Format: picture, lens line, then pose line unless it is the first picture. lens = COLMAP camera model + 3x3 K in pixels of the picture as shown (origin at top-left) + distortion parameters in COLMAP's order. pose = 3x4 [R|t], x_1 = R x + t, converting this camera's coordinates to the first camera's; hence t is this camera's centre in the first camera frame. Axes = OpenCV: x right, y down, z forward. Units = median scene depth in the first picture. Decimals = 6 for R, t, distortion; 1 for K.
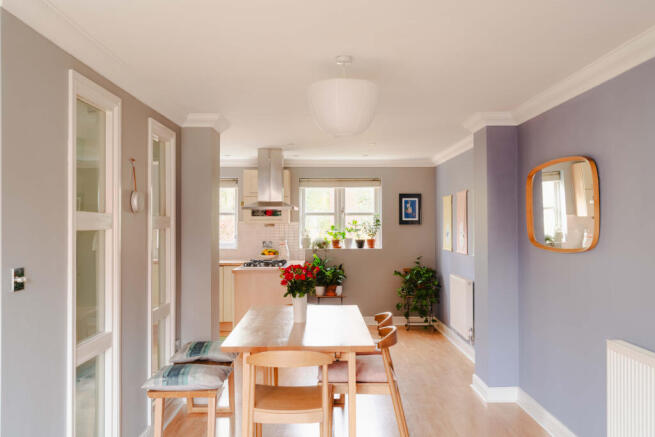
lens RADIAL K [[599.2, 0, 326.0], [0, 599.2, 217.9], [0, 0, 1]] dist [0.010305, 0.000000]
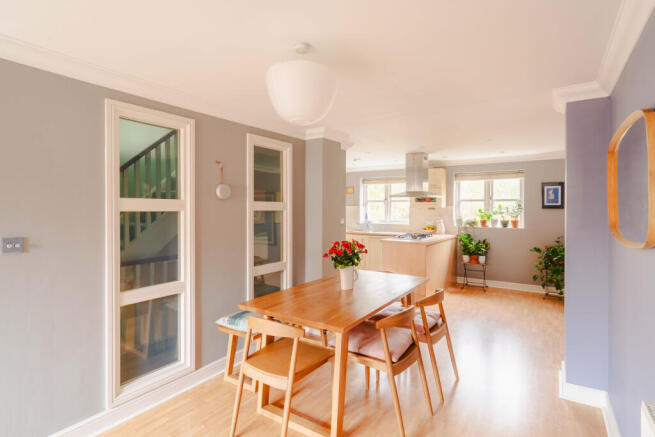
lens RADIAL K [[338.7, 0, 326.0], [0, 338.7, 214.1], [0, 0, 1]] dist [0.006057, 0.000043]
pose [[0.825261, 0.014371, -0.564568, 0.150322], [0.002385, 0.999579, 0.028931, 0.001408], [0.564746, -0.025222, 0.824879, 0.204353]]
